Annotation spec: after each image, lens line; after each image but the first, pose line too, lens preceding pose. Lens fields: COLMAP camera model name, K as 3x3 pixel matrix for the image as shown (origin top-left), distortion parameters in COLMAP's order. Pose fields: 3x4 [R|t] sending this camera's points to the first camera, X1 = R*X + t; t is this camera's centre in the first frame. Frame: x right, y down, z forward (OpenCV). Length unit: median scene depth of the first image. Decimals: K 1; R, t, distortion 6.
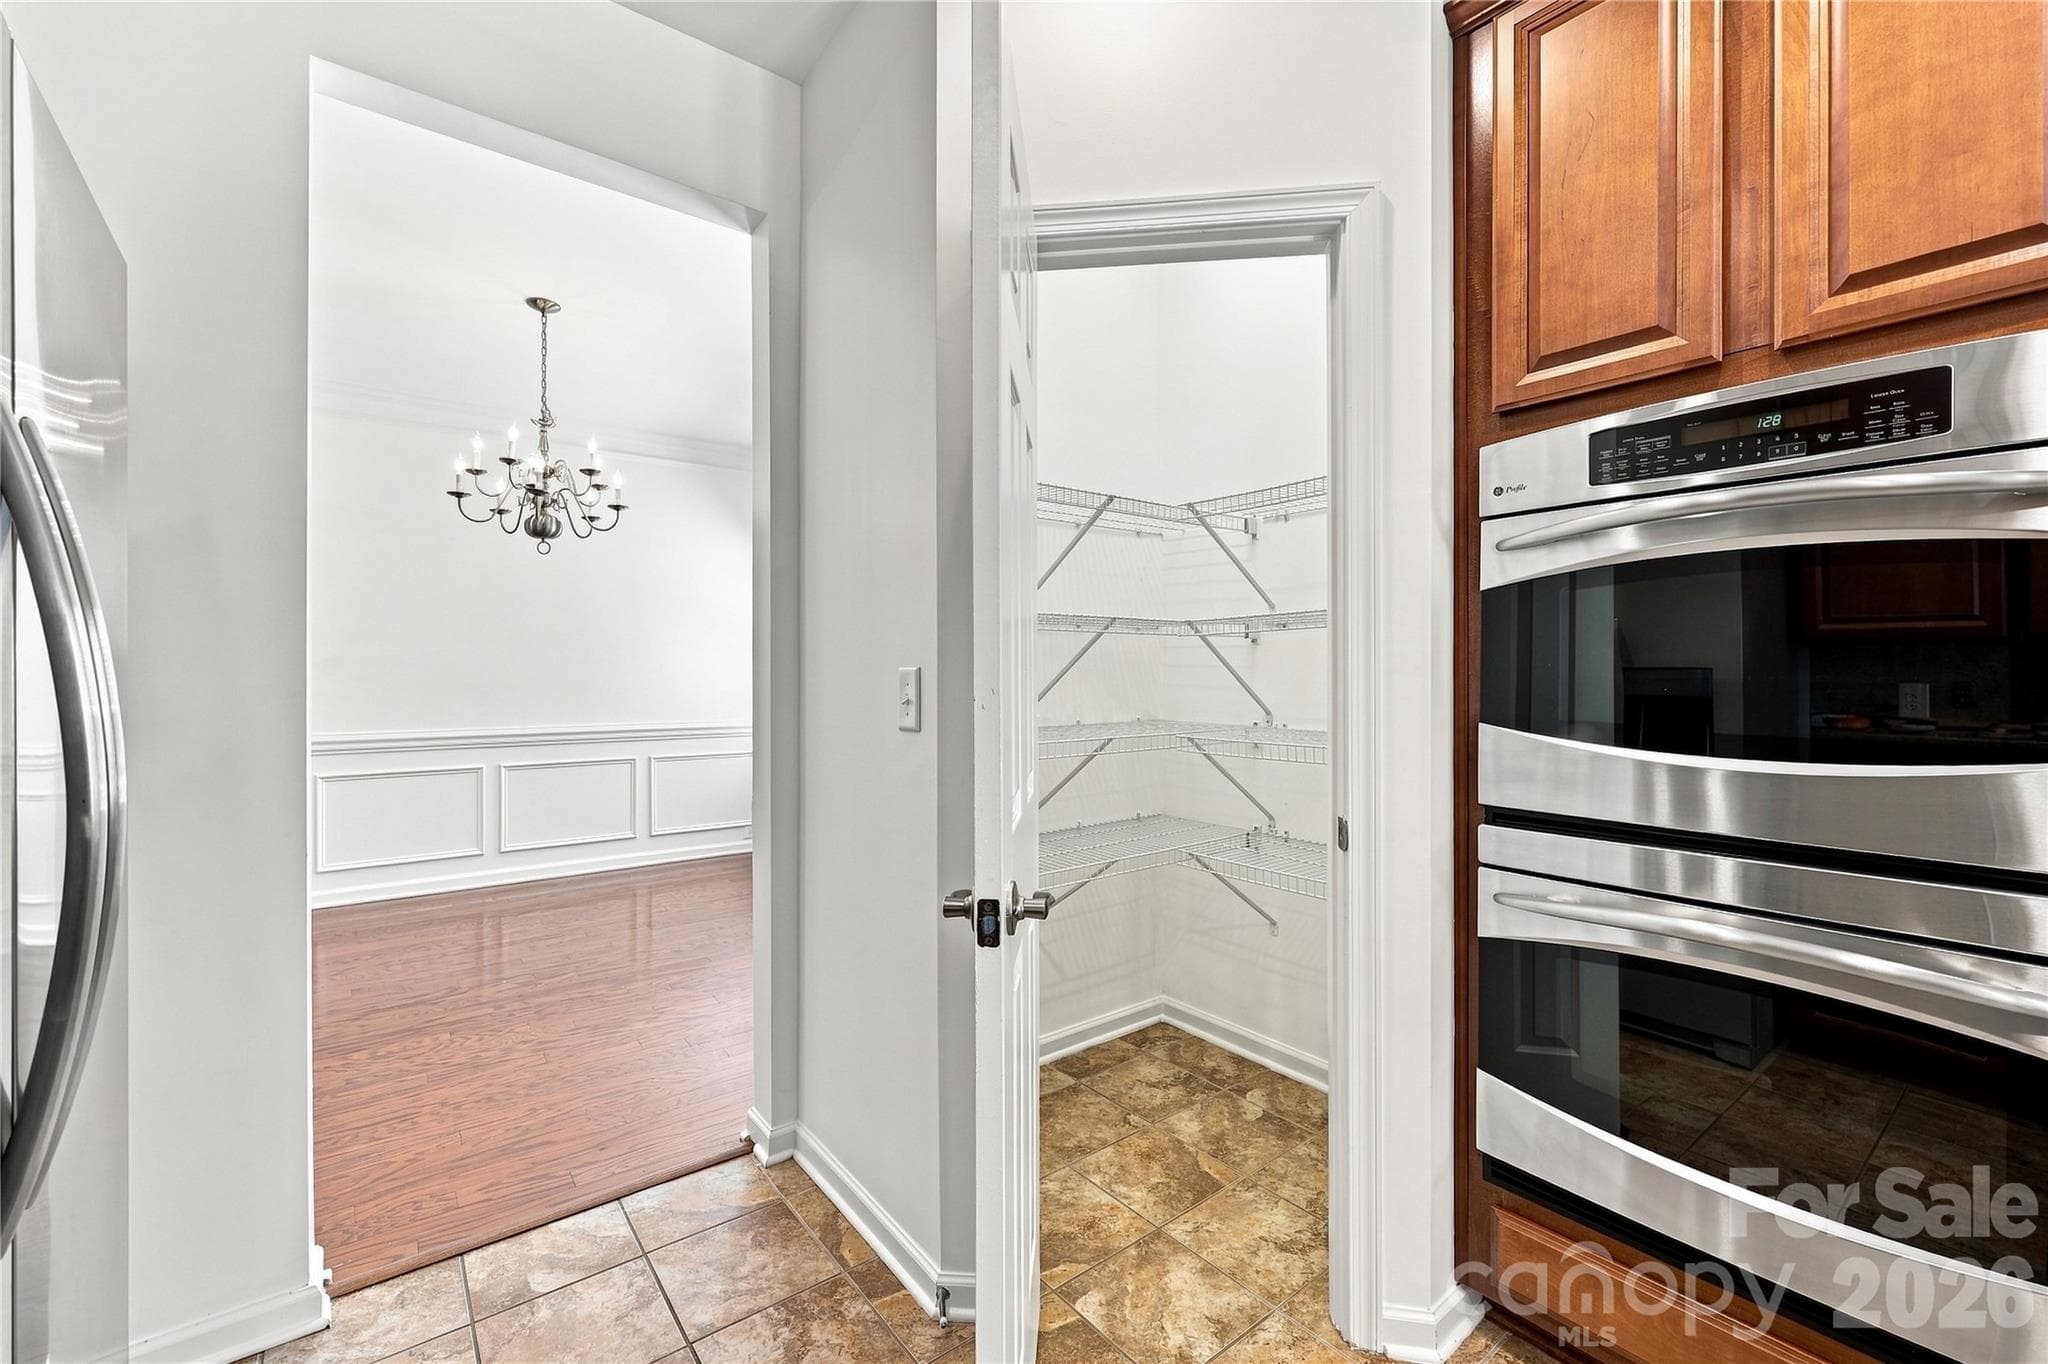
lens RADIAL K [[844.7, 0, 1022.1], [0, 844.7, 675.8], [0, 0, 1]] dist [0.000281, 0.000133]
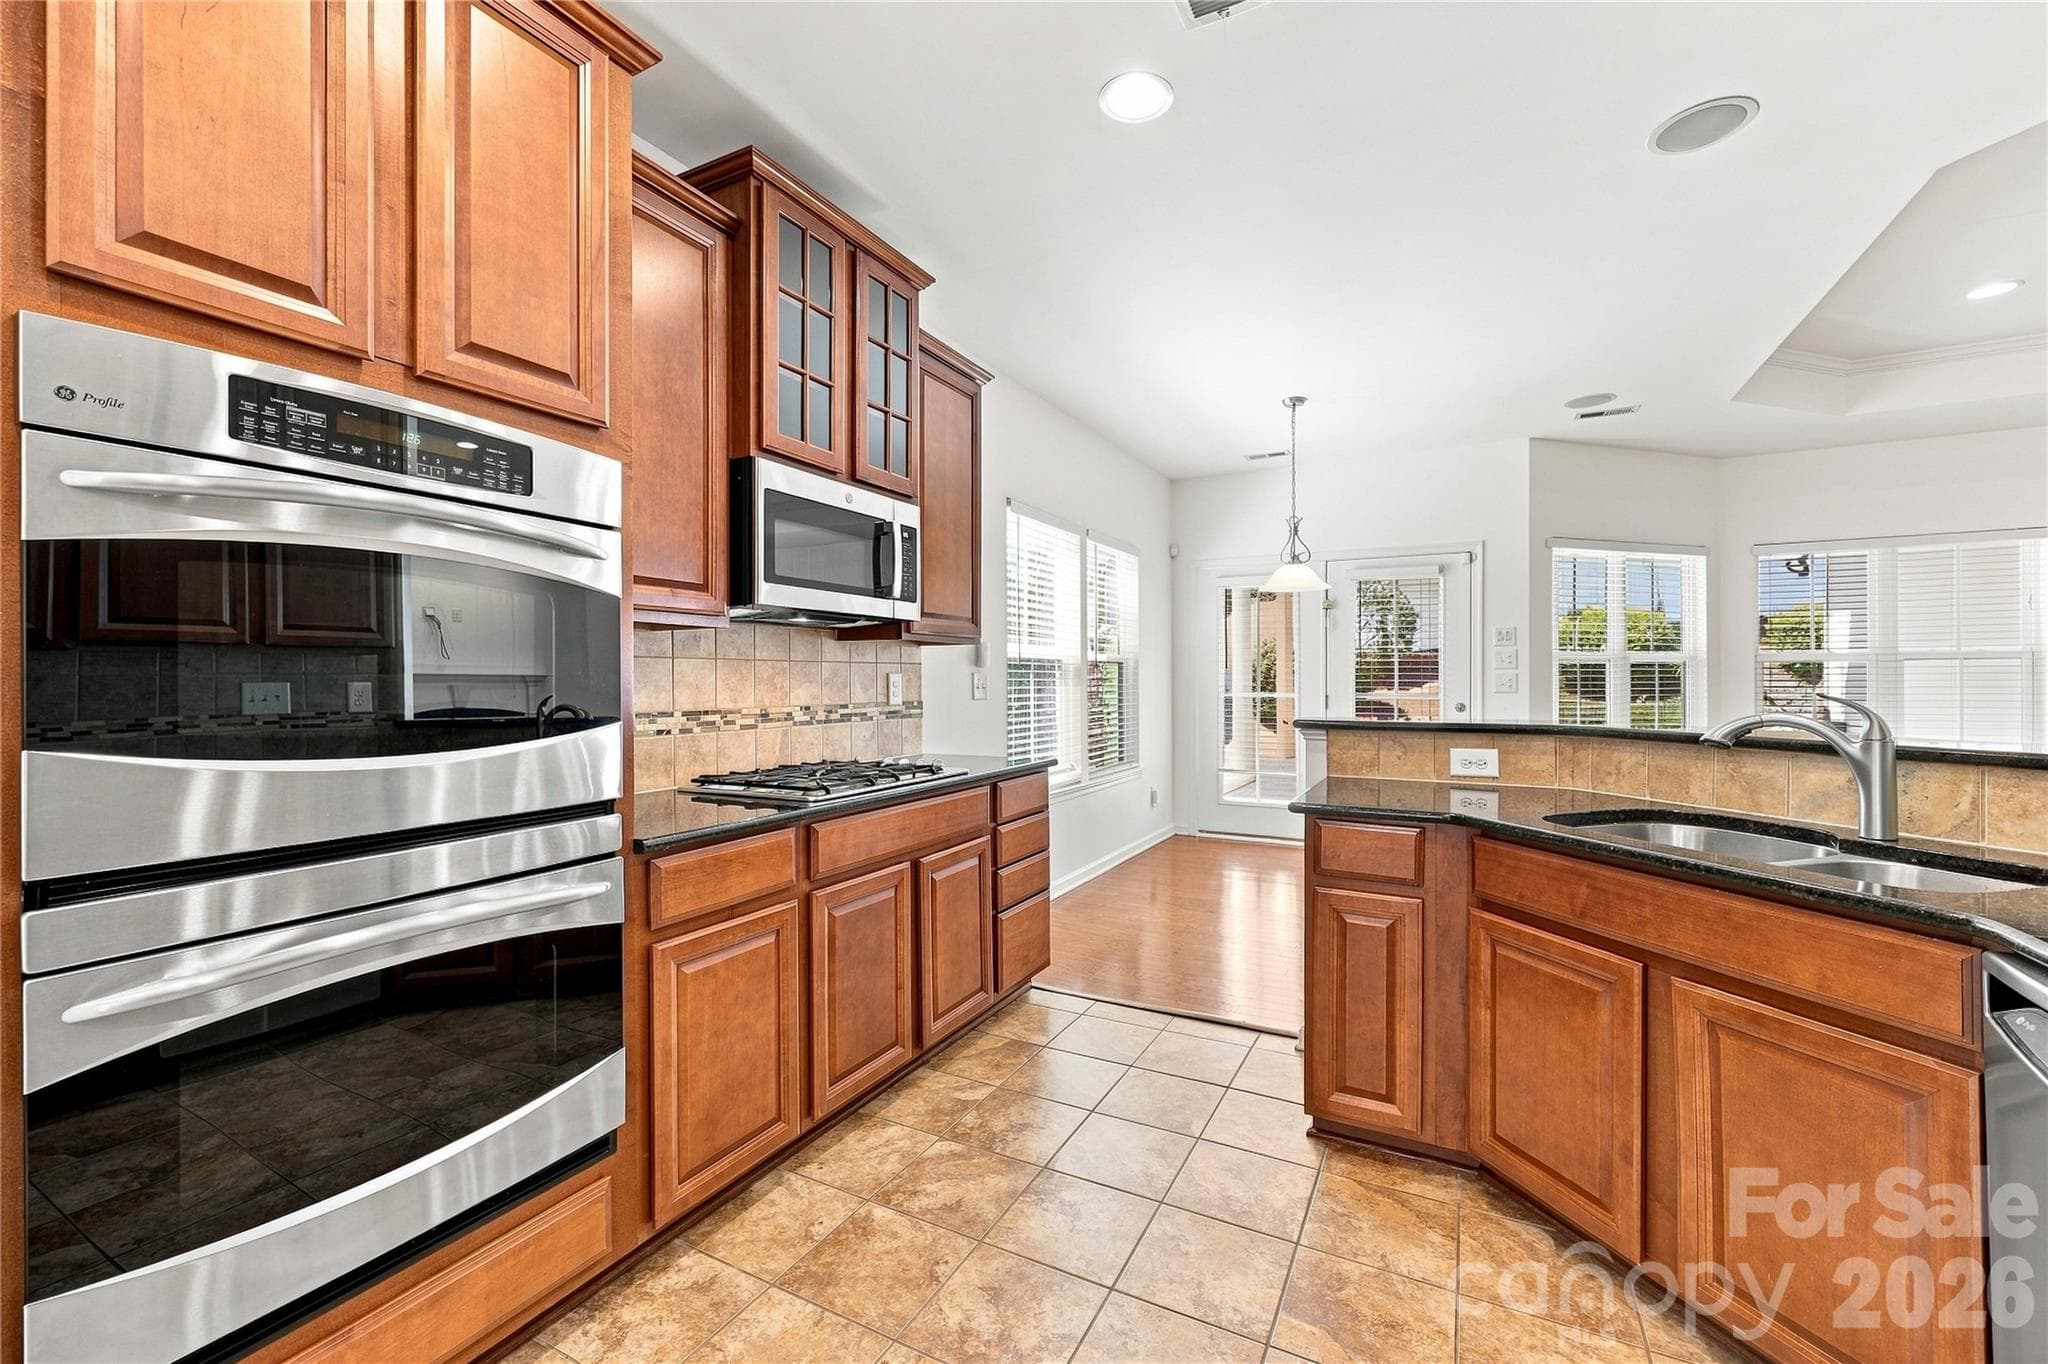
lens RADIAL K [[844.7, 0, 1022.1], [0, 844.7, 675.8], [0, 0, 1]] dist [0.000281, 0.000133]
pose [[-0.408640, 0.001320, 0.912695, -0.386933], [0.005828, 0.999982, 0.001163, 0.004689], [-0.912677, 0.005794, -0.408641, 0.678383]]
